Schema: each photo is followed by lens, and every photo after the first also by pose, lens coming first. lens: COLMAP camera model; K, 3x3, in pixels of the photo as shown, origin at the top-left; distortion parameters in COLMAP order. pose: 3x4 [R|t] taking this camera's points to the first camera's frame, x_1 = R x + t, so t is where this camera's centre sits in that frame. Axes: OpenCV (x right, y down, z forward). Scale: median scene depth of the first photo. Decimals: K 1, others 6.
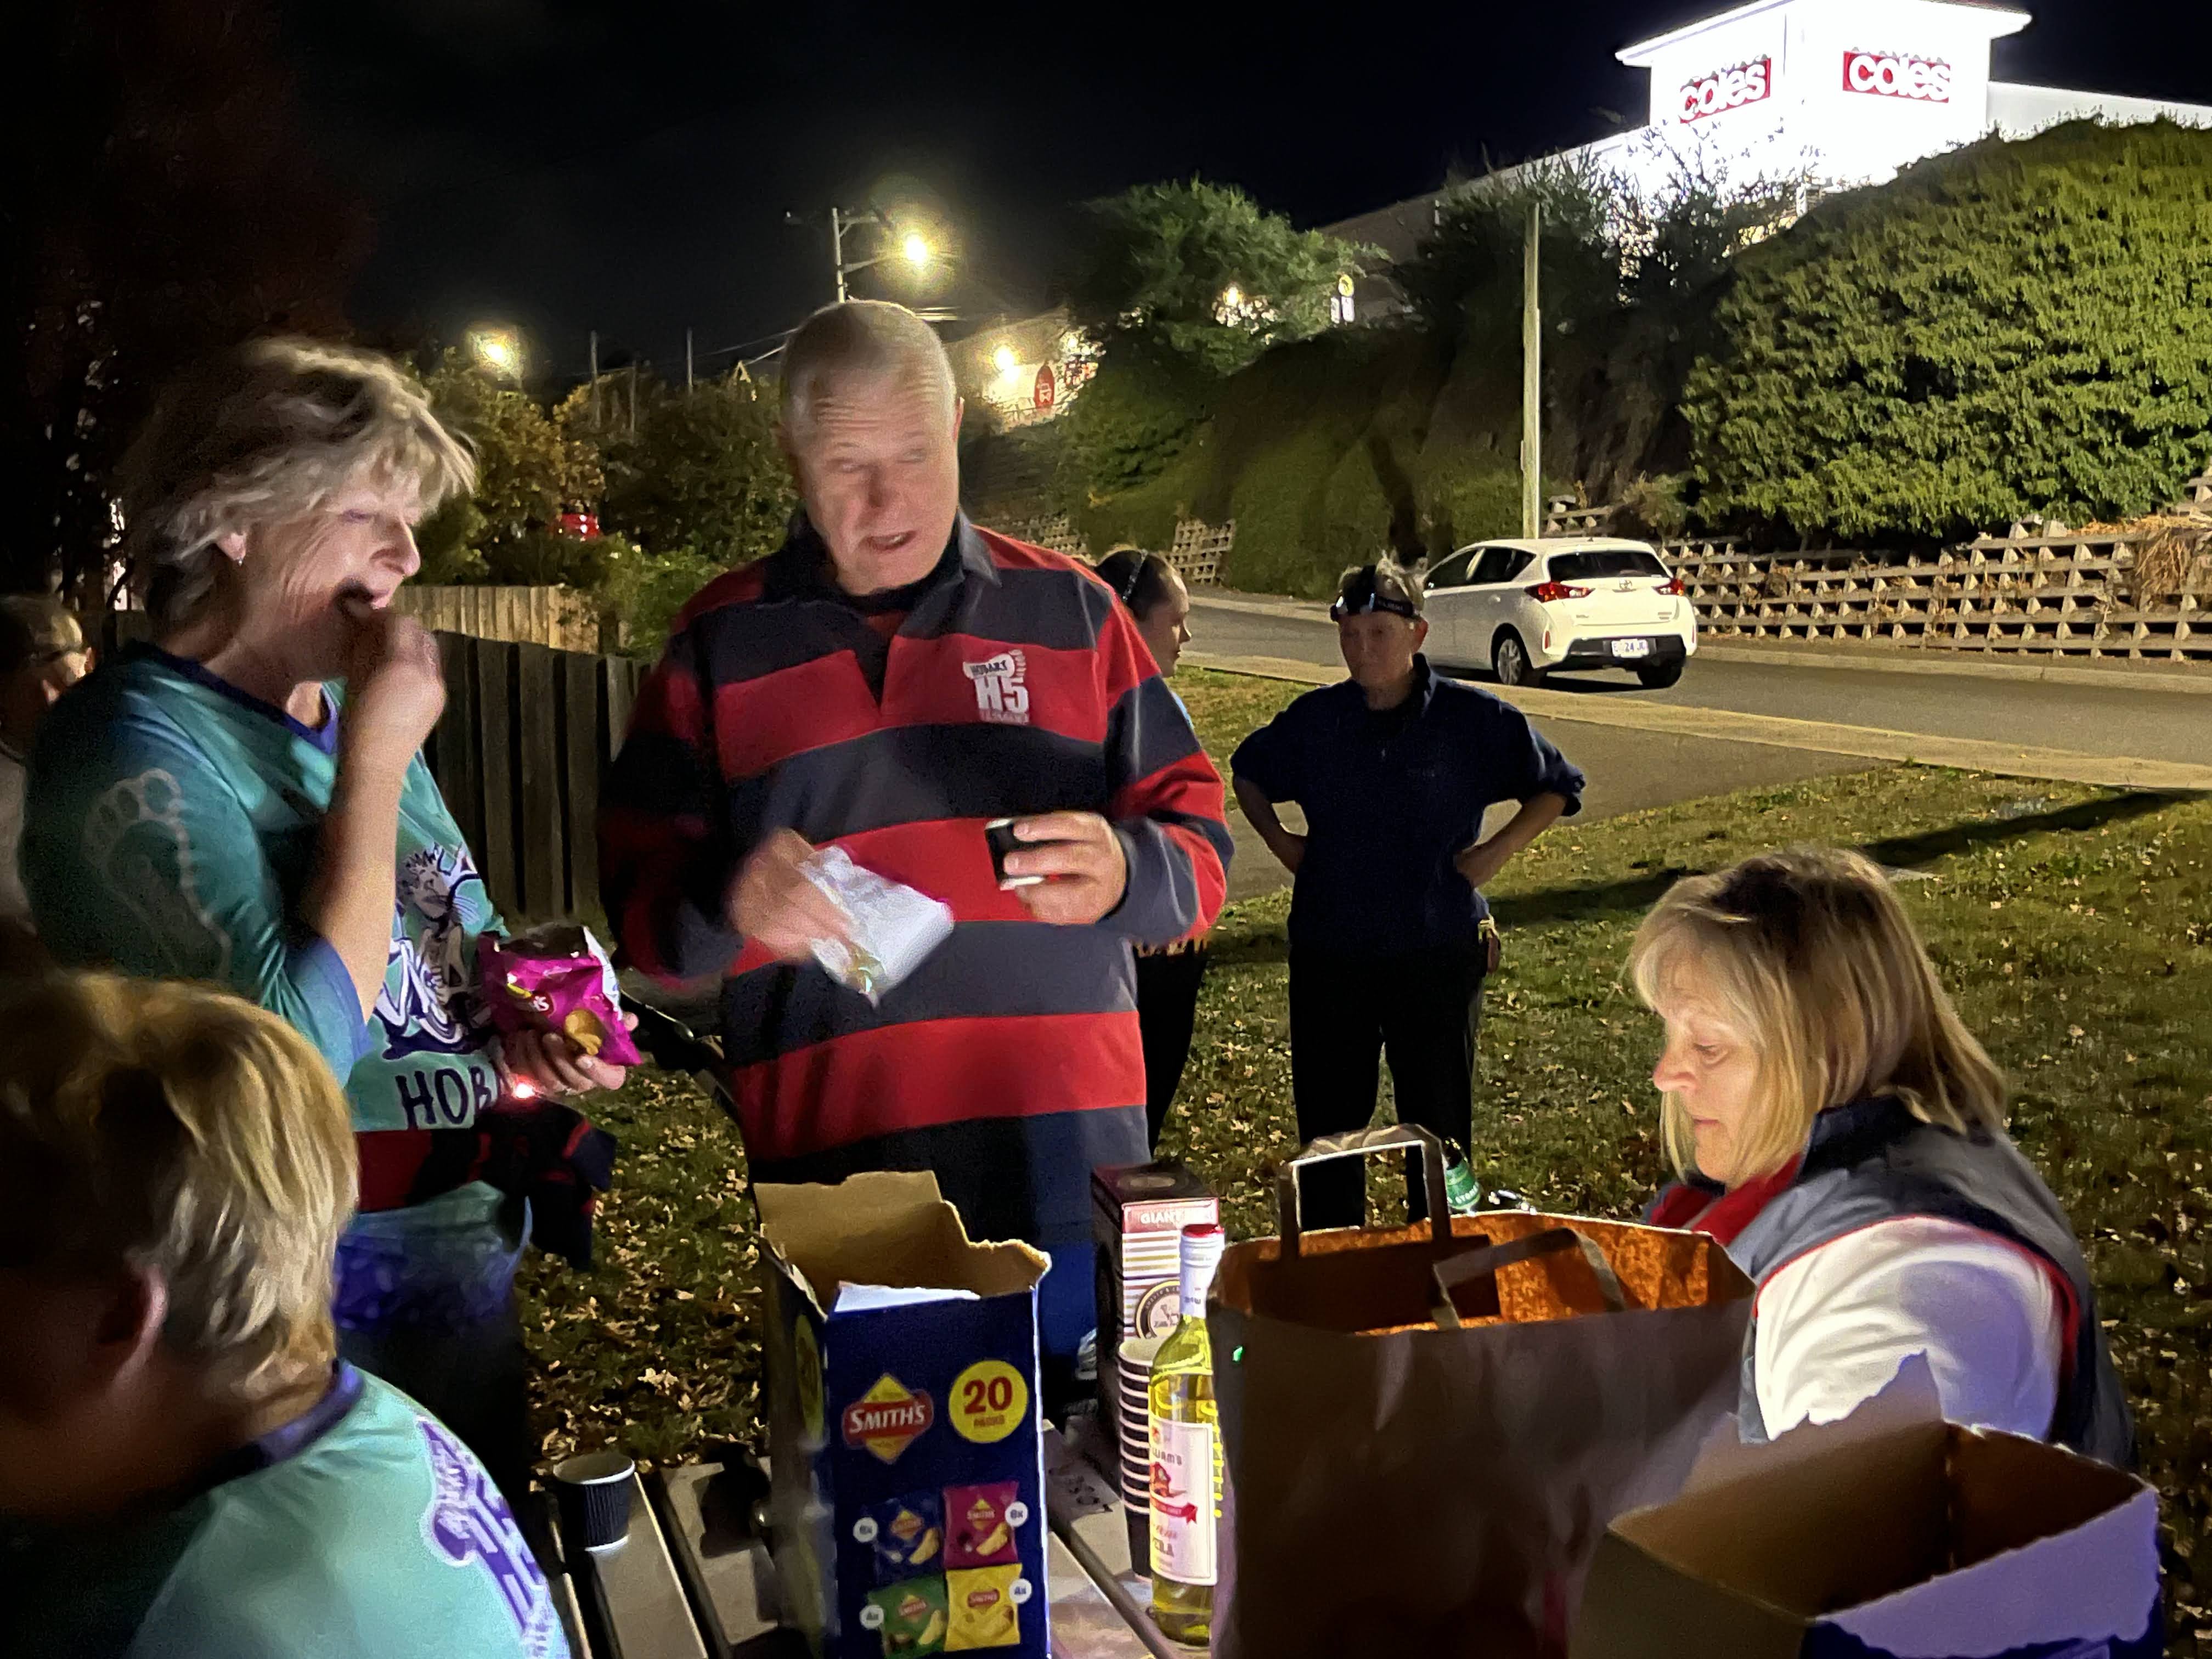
lens RADIAL K [[2313.4, 0, 1119.6], [0, 2313.4, 820.4], [0, 0, 1]] dist [0.103022, 0.000000]
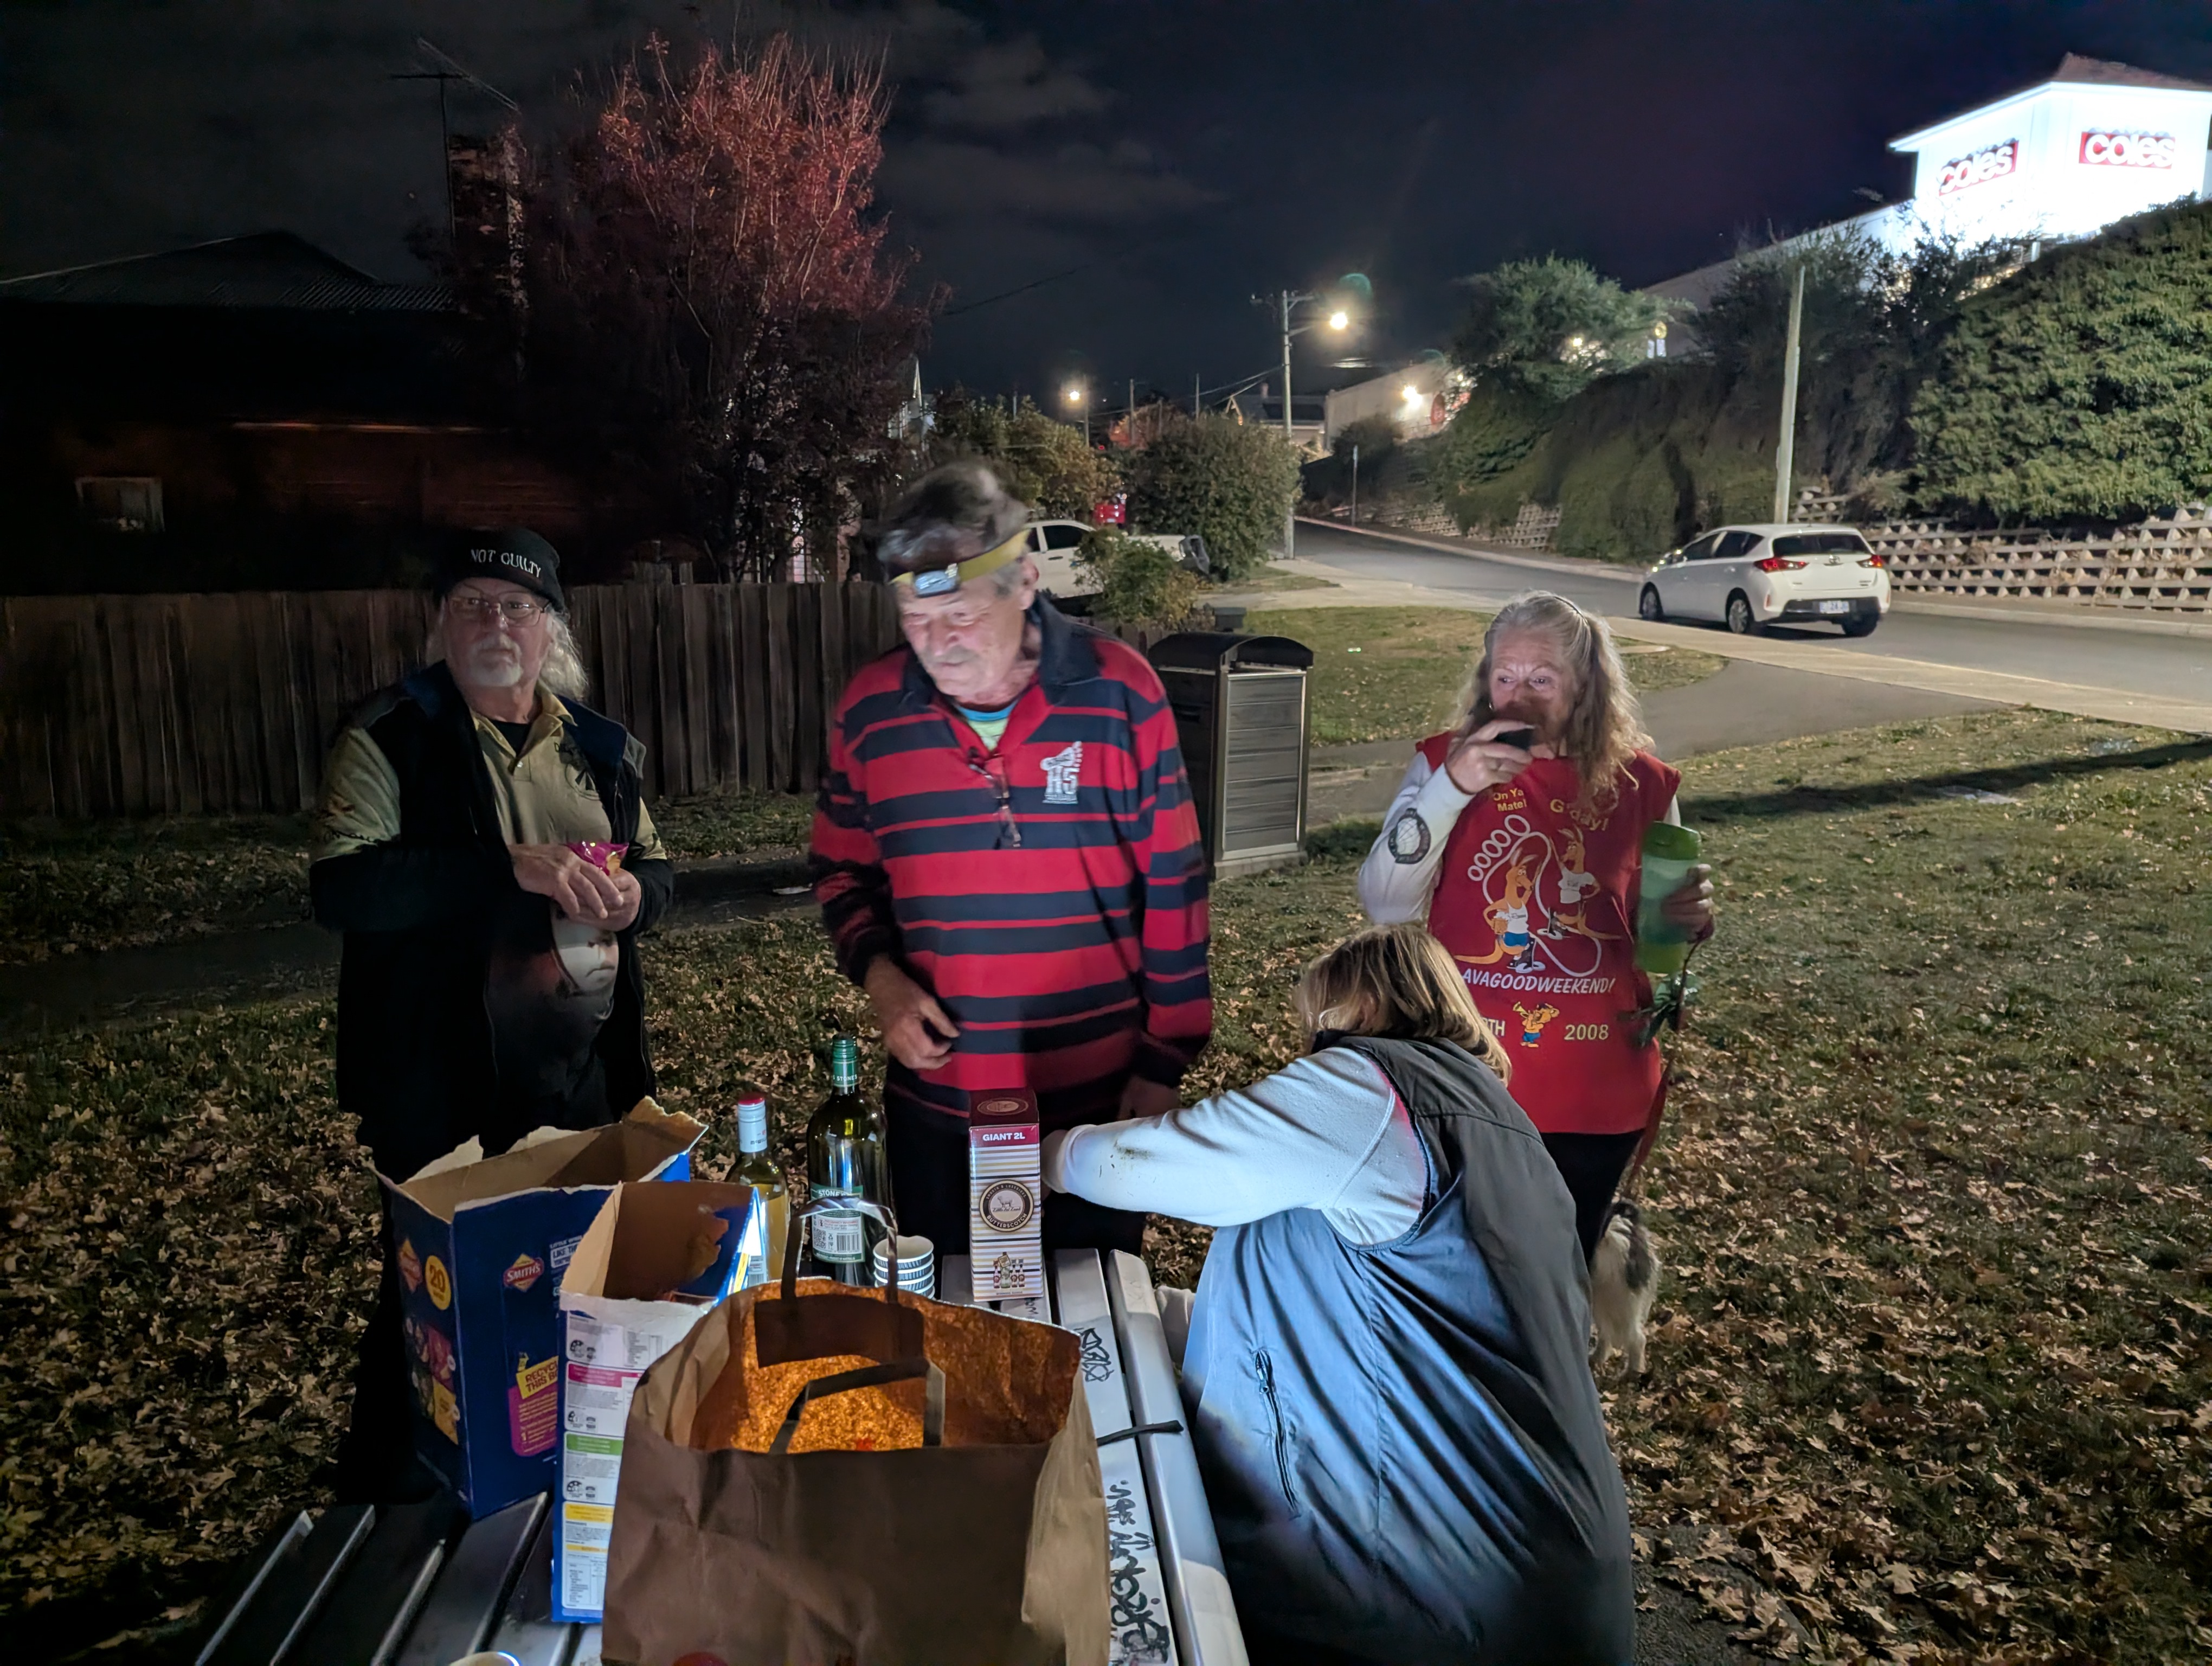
lens RADIAL K [[1539.4, 0, 1092.9], [0, 1539.4, 833.6], [0, 0, 1]] dist [0.043875, -0.001596]
pose [[0.968860, 0.048111, -0.242892, 0.019807], [-0.027846, 0.995890, 0.086185, -0.006277], [0.246040, -0.076737, 0.966217, 0.008932]]
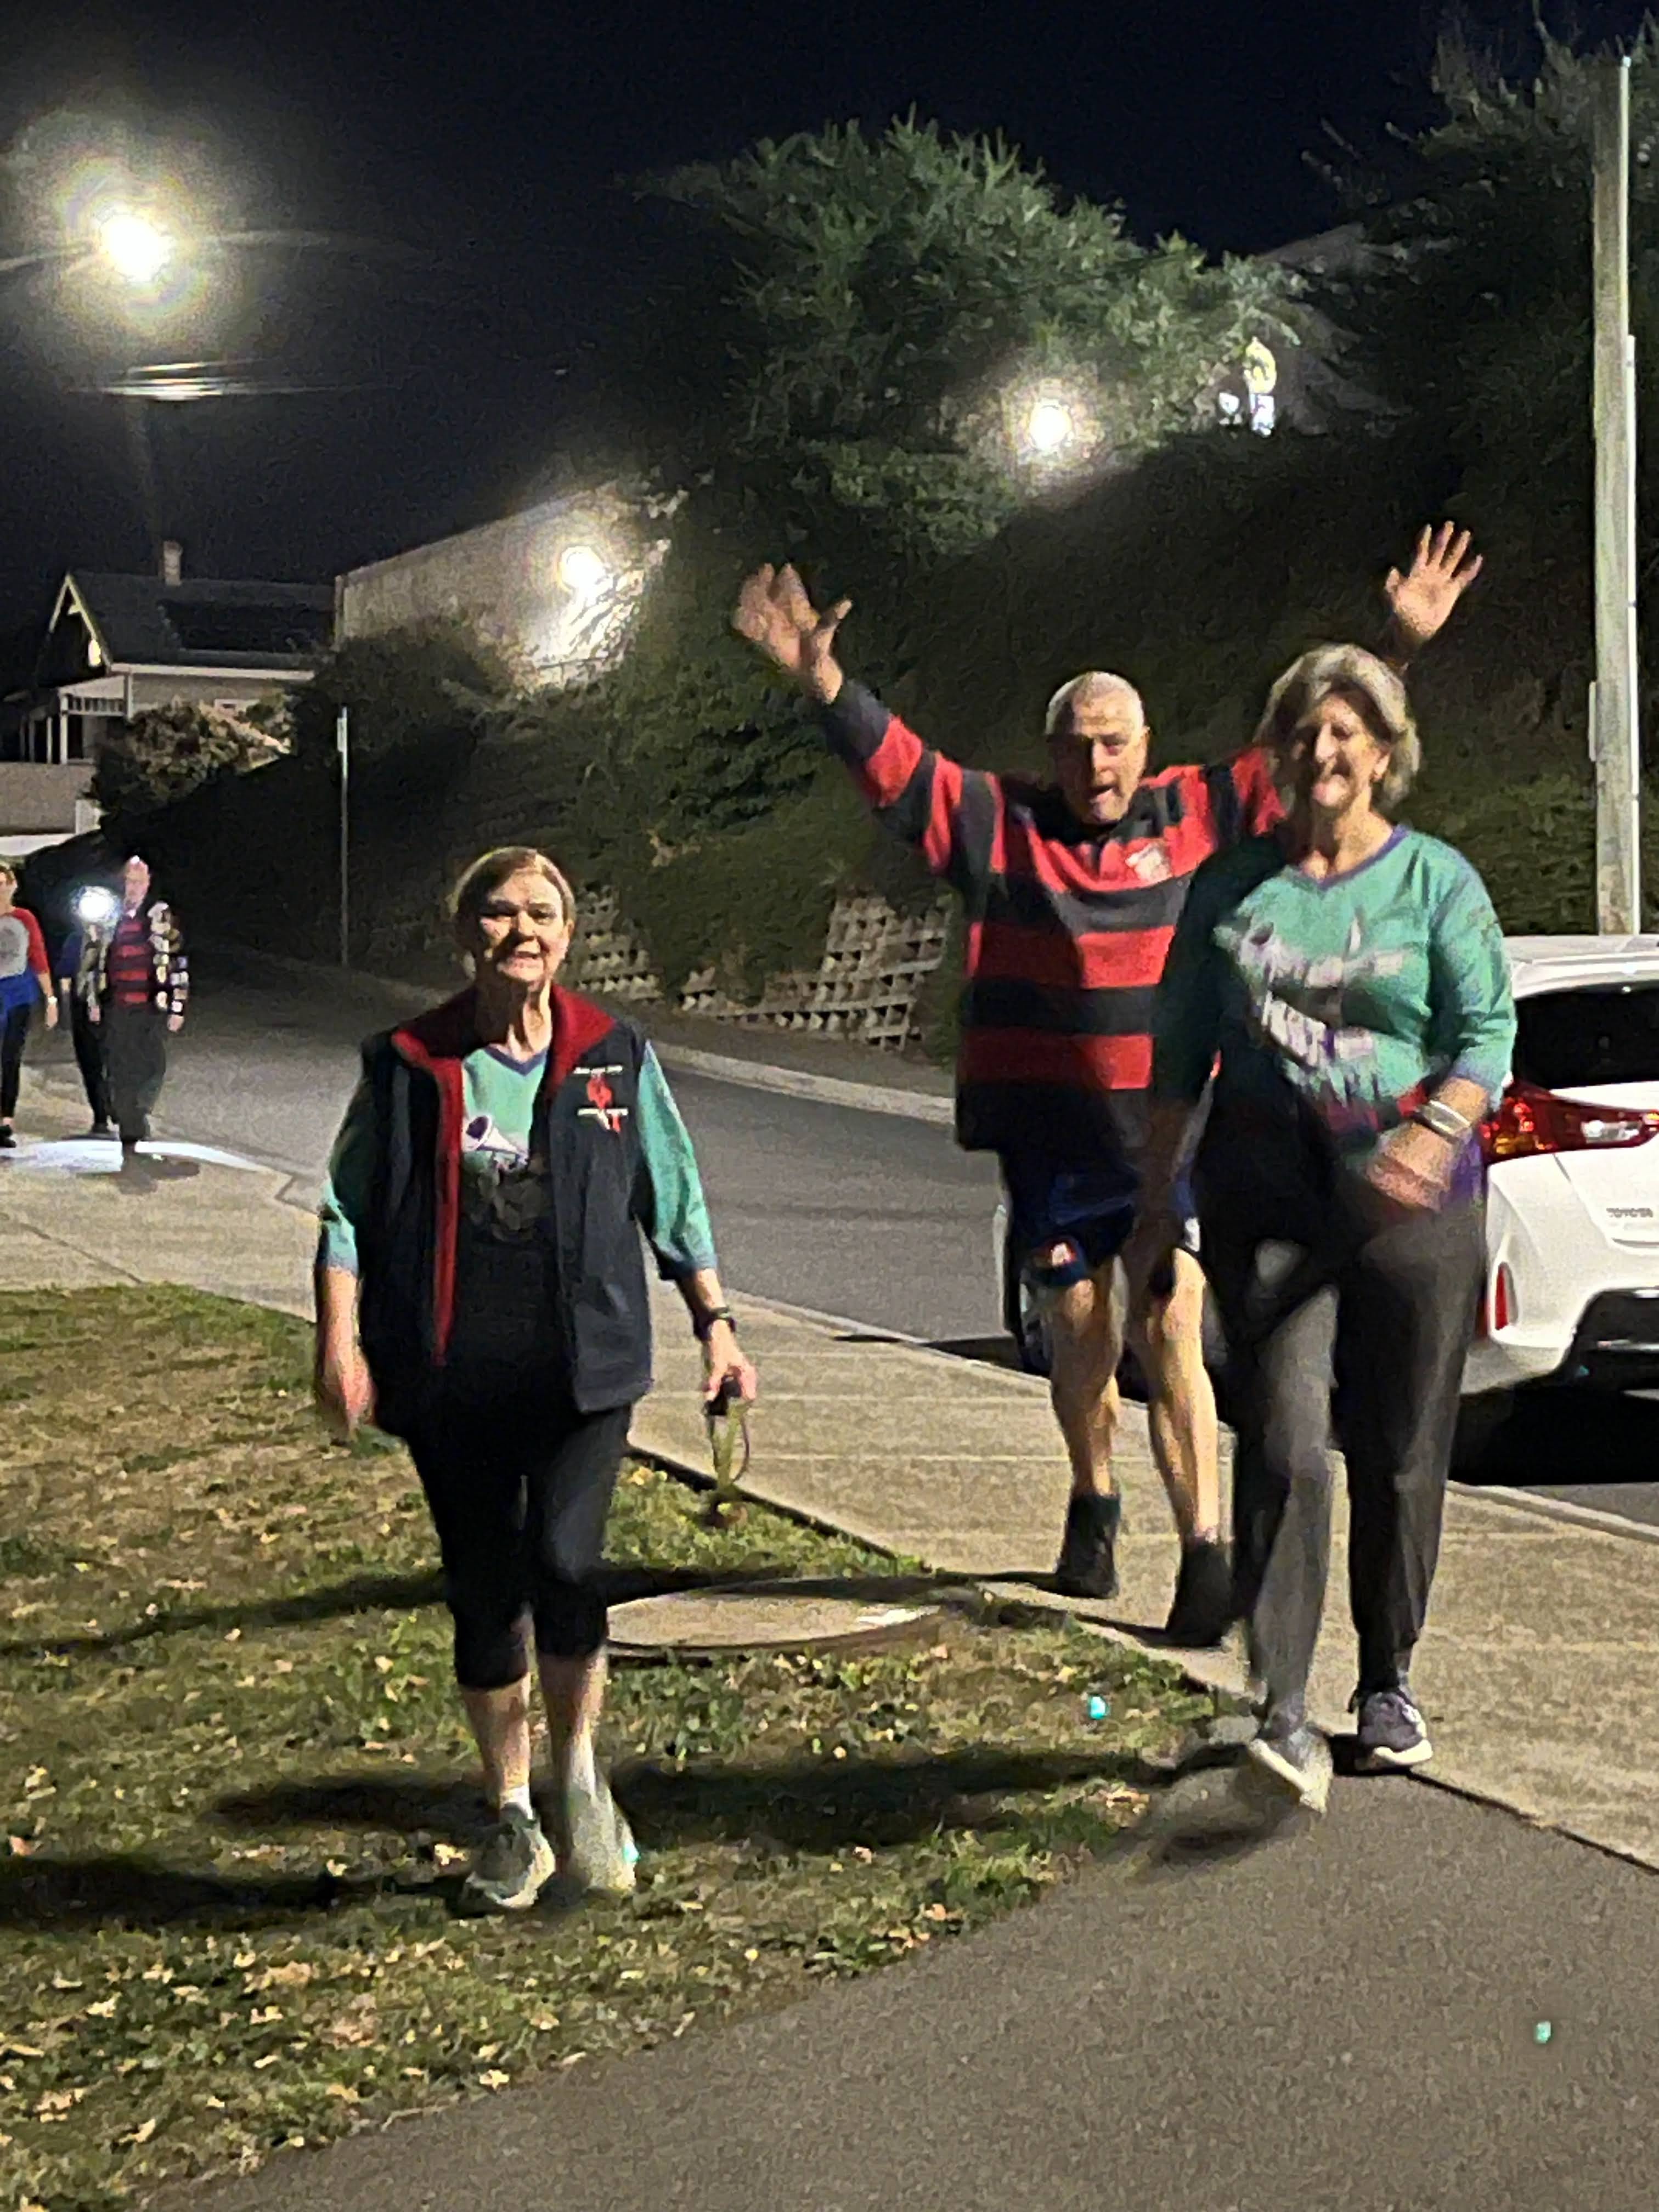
lens RADIAL K [[4606.6, 0, 828.9], [0, 4606.6, 1111.5], [0, 0, 1]] dist [0.191933, 0.000000]
pose [[0.999704, 0.004328, -0.023948, 0.080229], [-0.006344, 0.996382, -0.084755, -0.036071], [0.023495, 0.084882, 0.996114, 0.306349]]
